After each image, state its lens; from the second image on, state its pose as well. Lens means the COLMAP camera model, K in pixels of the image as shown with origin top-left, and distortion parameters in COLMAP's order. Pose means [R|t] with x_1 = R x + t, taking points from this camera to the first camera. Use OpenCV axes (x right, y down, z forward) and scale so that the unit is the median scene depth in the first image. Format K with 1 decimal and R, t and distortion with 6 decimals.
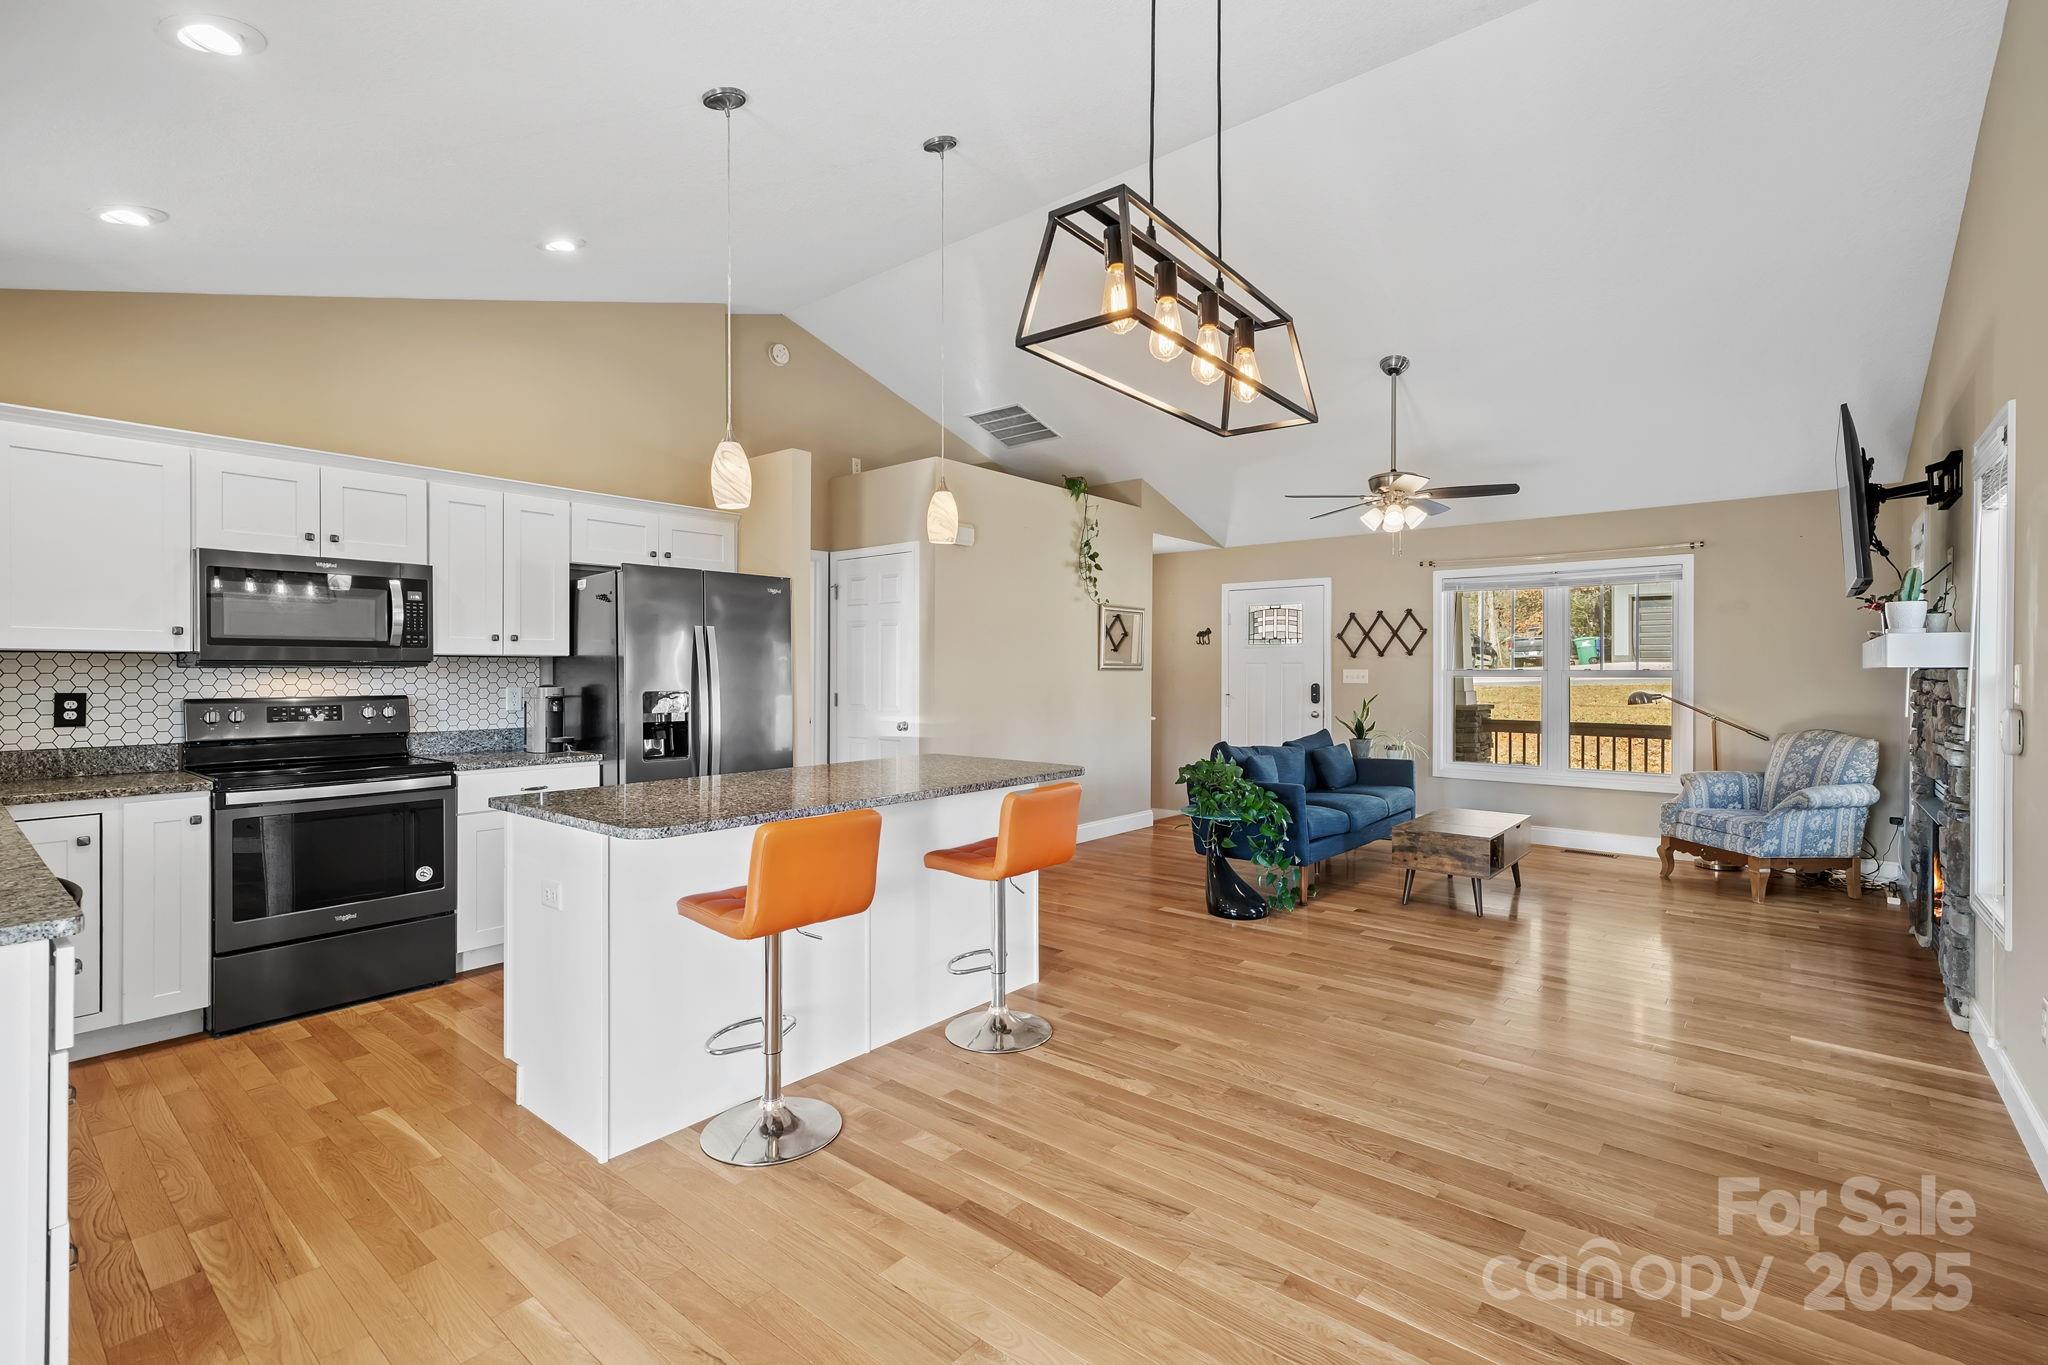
lens RADIAL K [[928.2, 0, 1024.6], [0, 928.2, 677.9], [0, 0, 1]] dist [-0.000669, 0.000580]
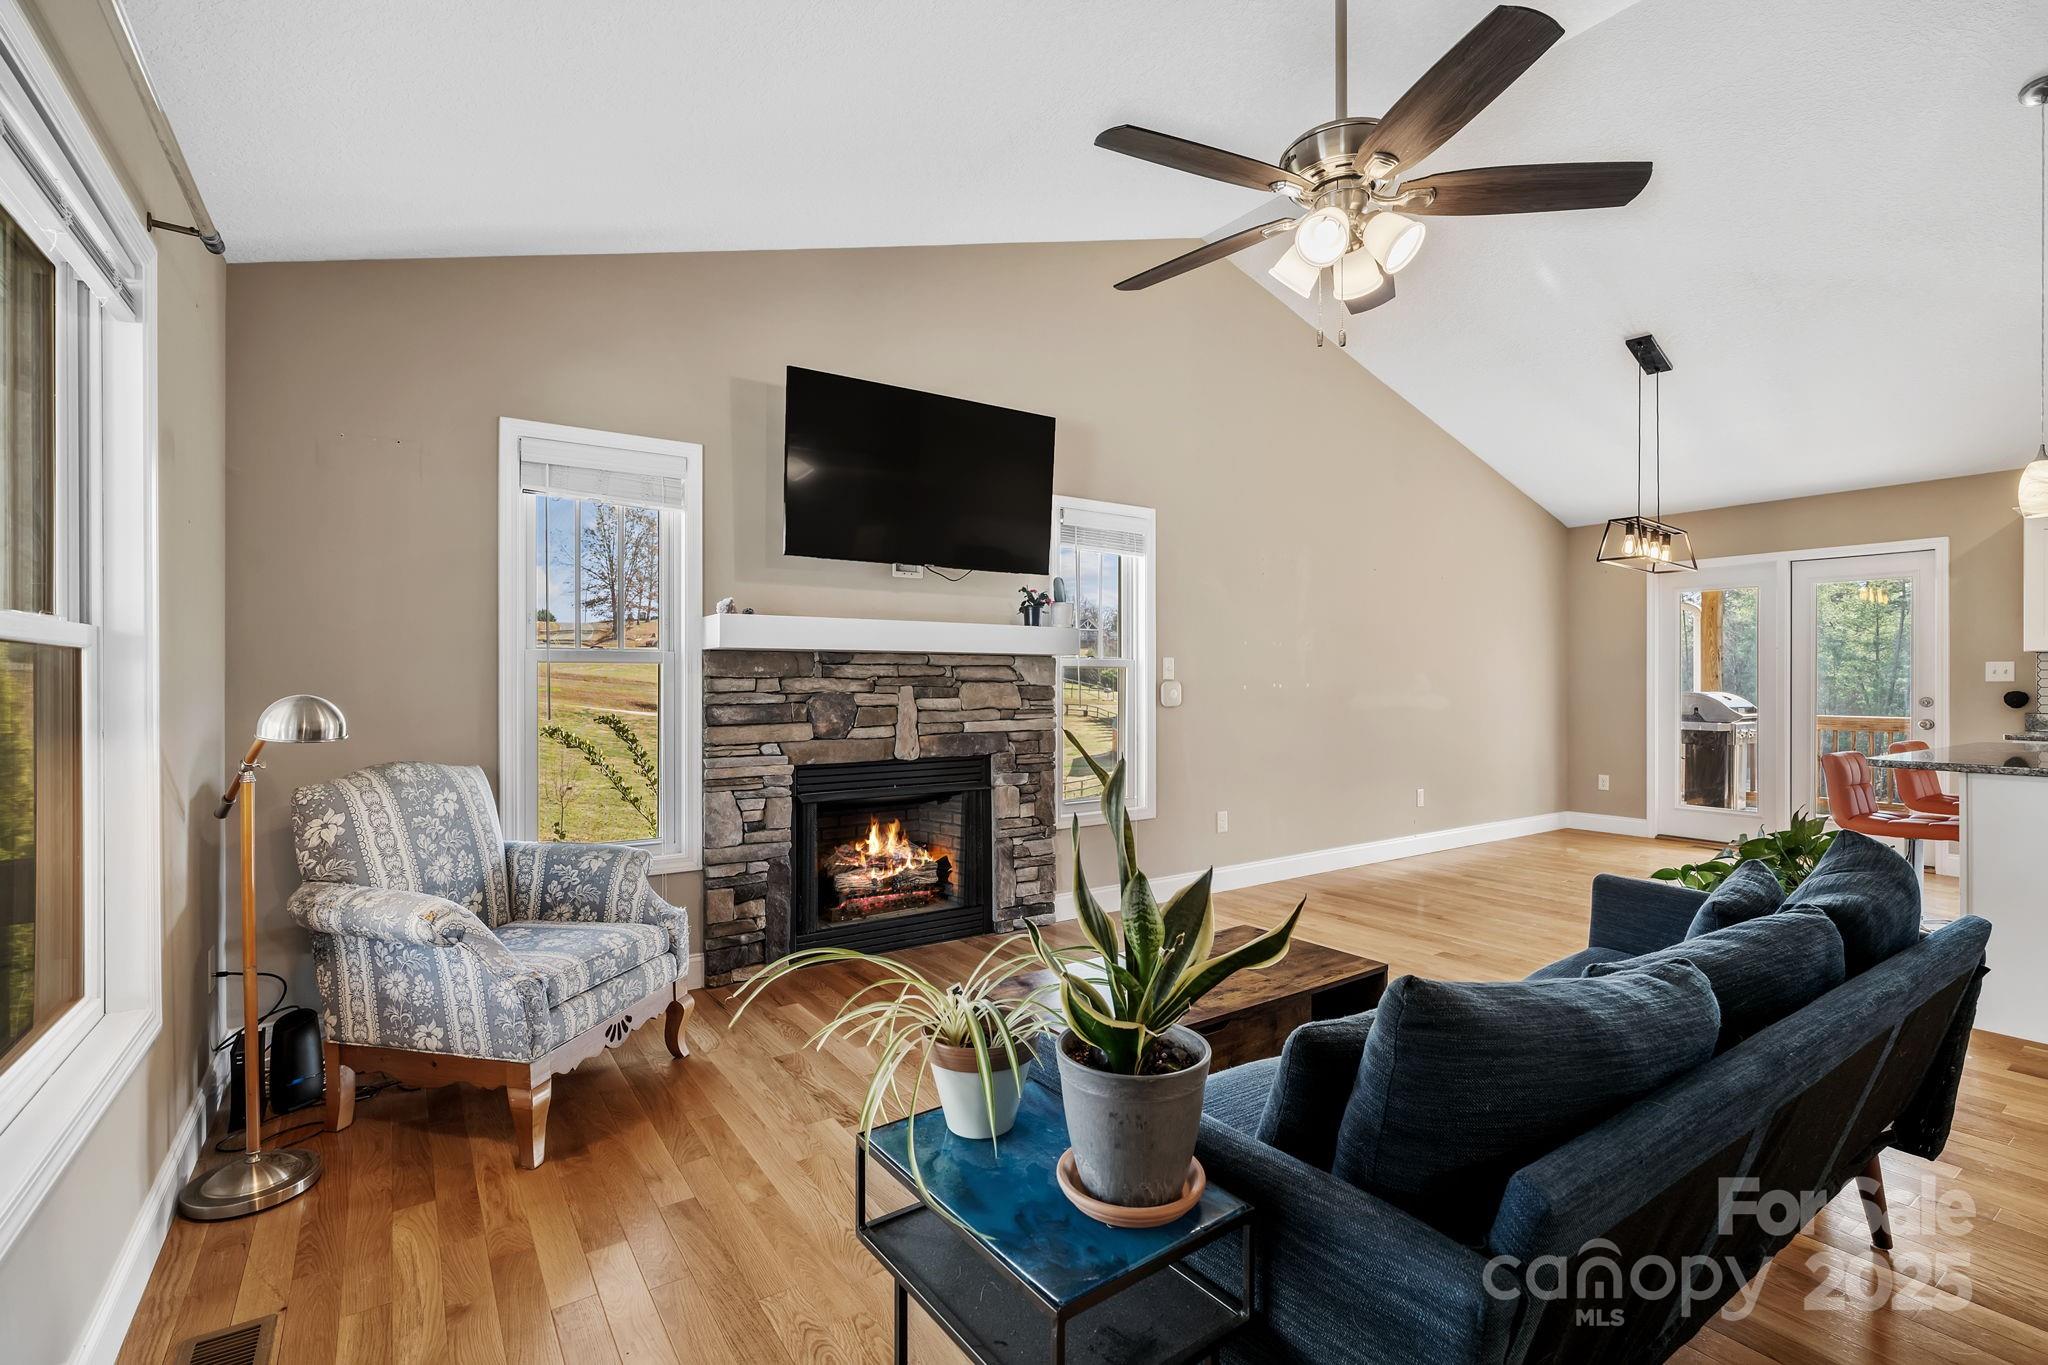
lens RADIAL K [[928.2, 0, 1024.6], [0, 928.2, 677.9], [0, 0, 1]] dist [-0.000669, 0.000580]
pose [[-0.962491, -0.002196, 0.271304, 0.153777], [-0.000794, 0.999986, 0.005275, 0.003241], [-0.271312, 0.004862, -0.962479, 0.519976]]
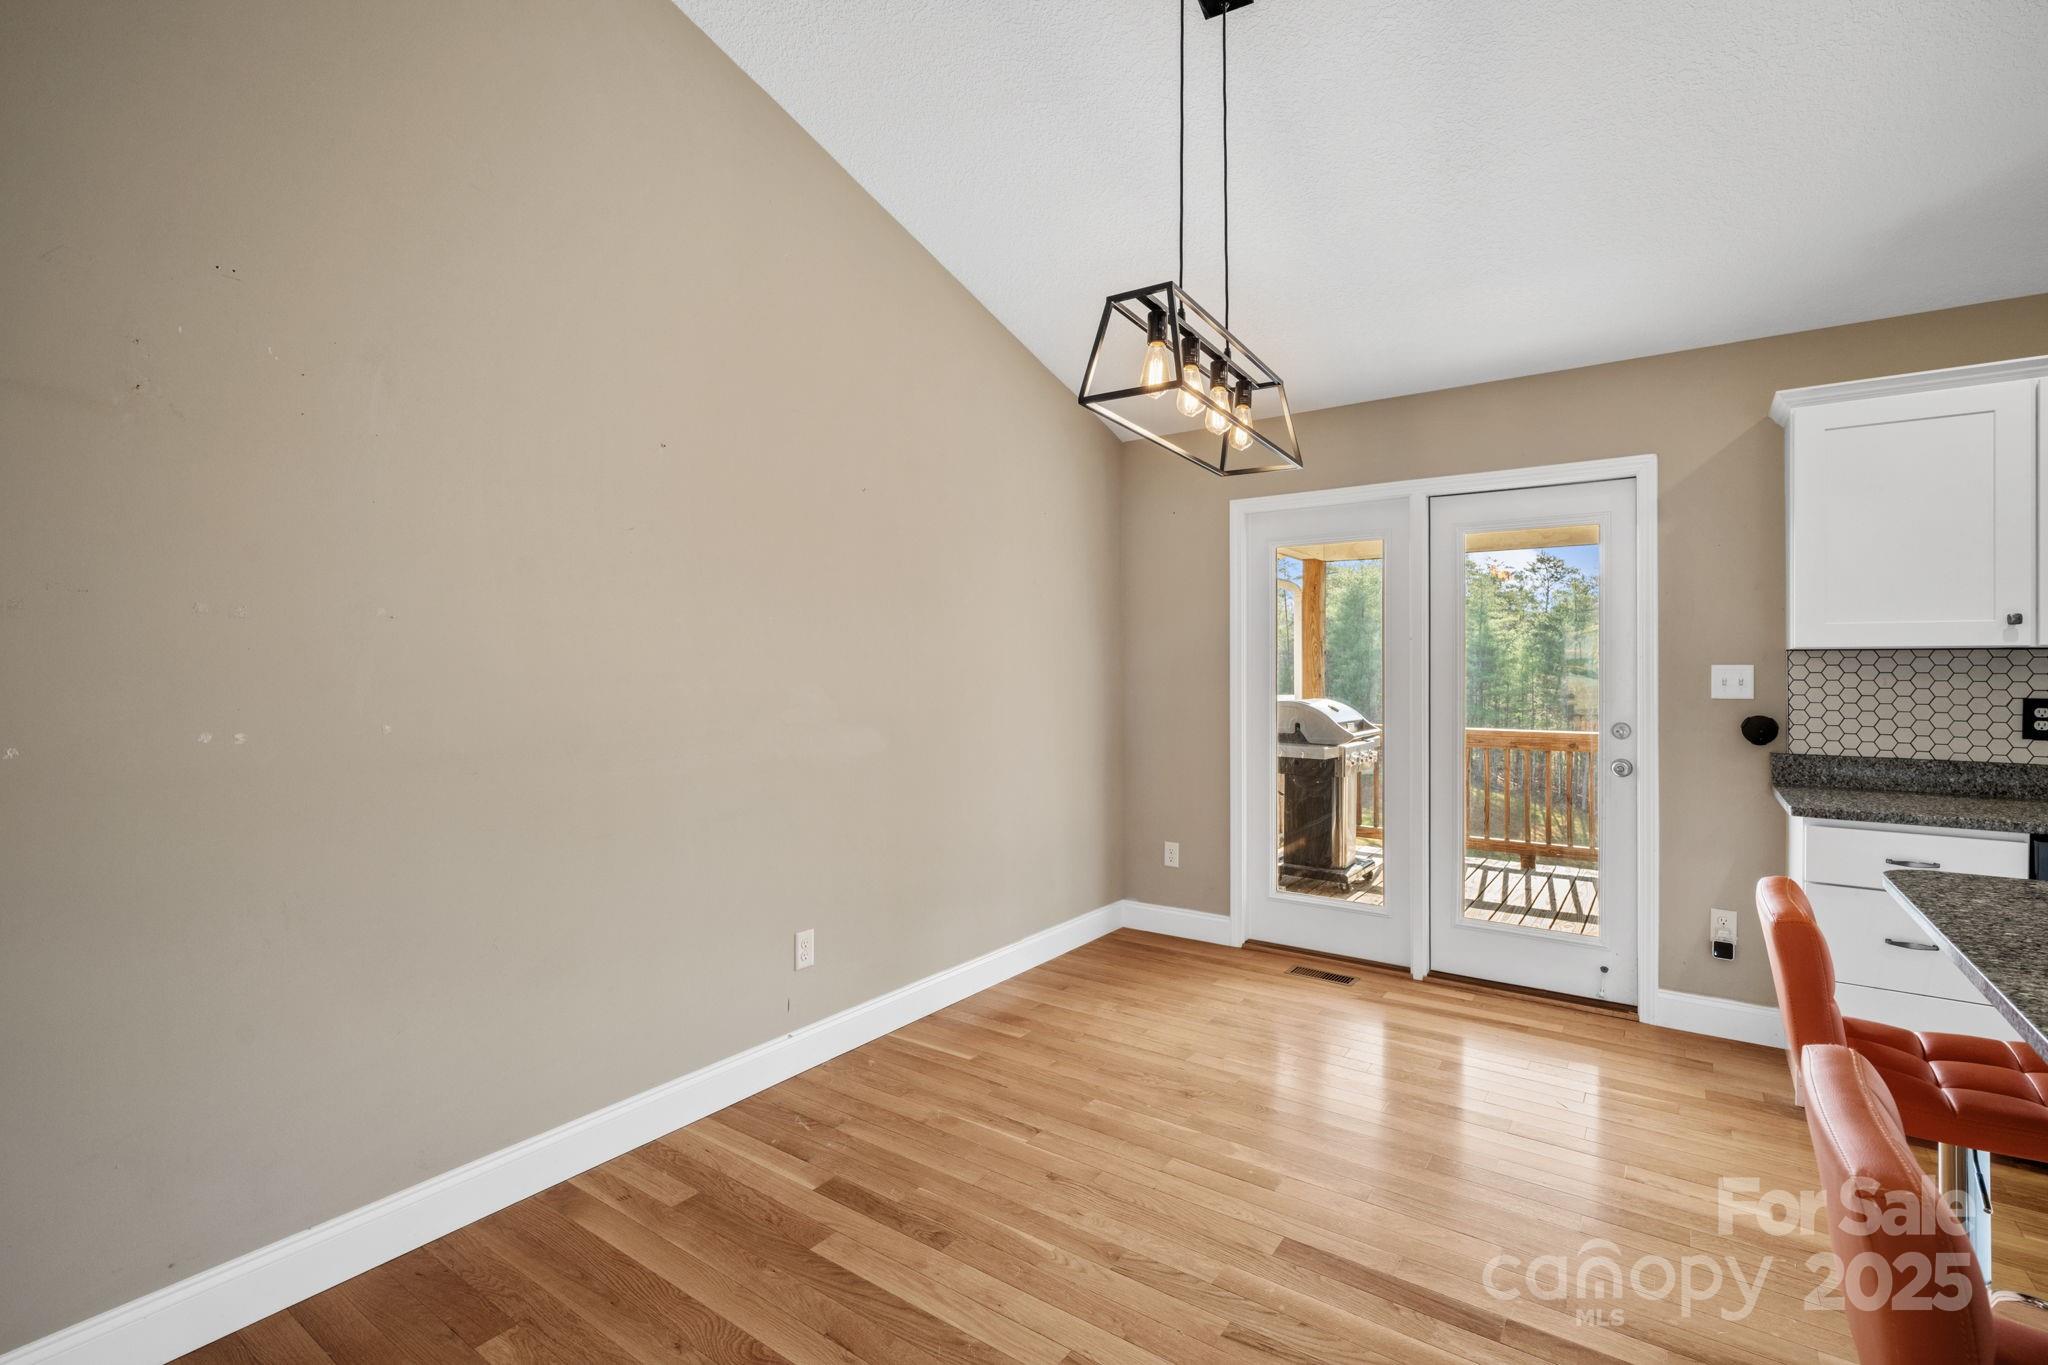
lens RADIAL K [[933.7, 0, 1023.5], [0, 933.7, 659.3], [0, 0, 1]] dist [-0.003070, 0.000780]
pose [[-0.997581, -0.003166, -0.069443, 0.062271], [-0.003177, 0.999995, 0.000057, -0.002444], [0.069442, 0.000277, -0.997586, 0.267598]]
